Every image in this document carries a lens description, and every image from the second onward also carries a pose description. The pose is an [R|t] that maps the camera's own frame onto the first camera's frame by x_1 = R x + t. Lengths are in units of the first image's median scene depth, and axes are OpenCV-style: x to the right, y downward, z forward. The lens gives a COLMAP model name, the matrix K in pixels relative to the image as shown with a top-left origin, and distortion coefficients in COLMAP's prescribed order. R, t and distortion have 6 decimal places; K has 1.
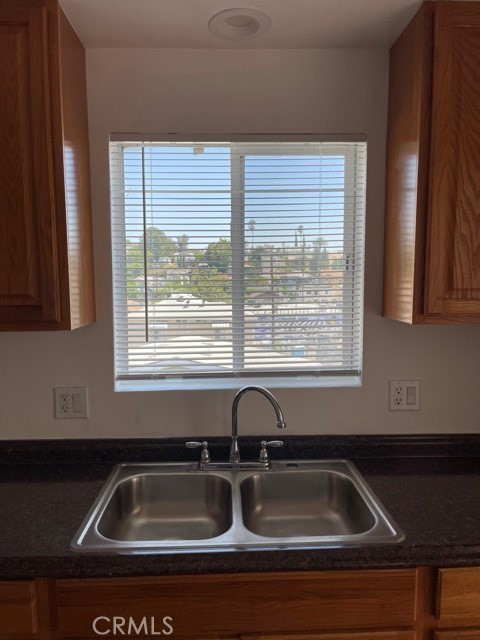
lens RADIAL K [[481.4, 0, 240.3], [0, 481.4, 323.0], [0, 0, 1]] dist [0.032546, -0.057095]
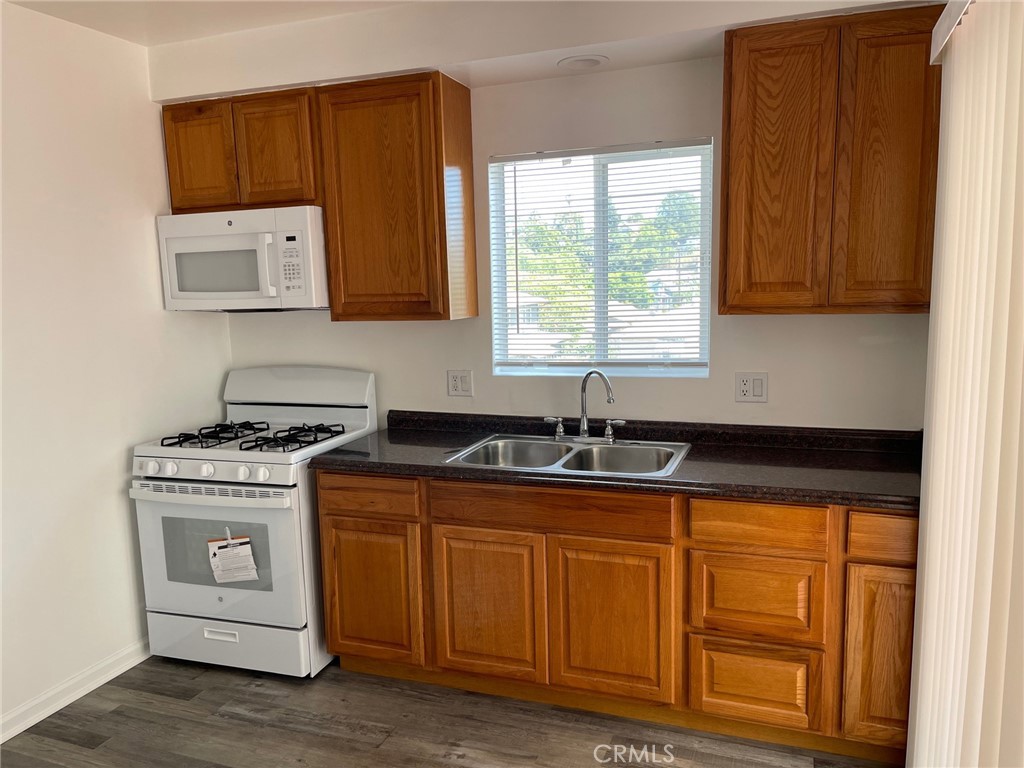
lens RADIAL K [[770.2, 0, 513.4], [0, 770.2, 389.0], [0, 0, 1]] dist [0.032546, -0.057095]
pose [[0.927517, 0.033880, -0.372243, 0.516570], [-0.012186, 0.998095, 0.060479, 0.063477], [0.373583, -0.051559, 0.926163, -0.775624]]
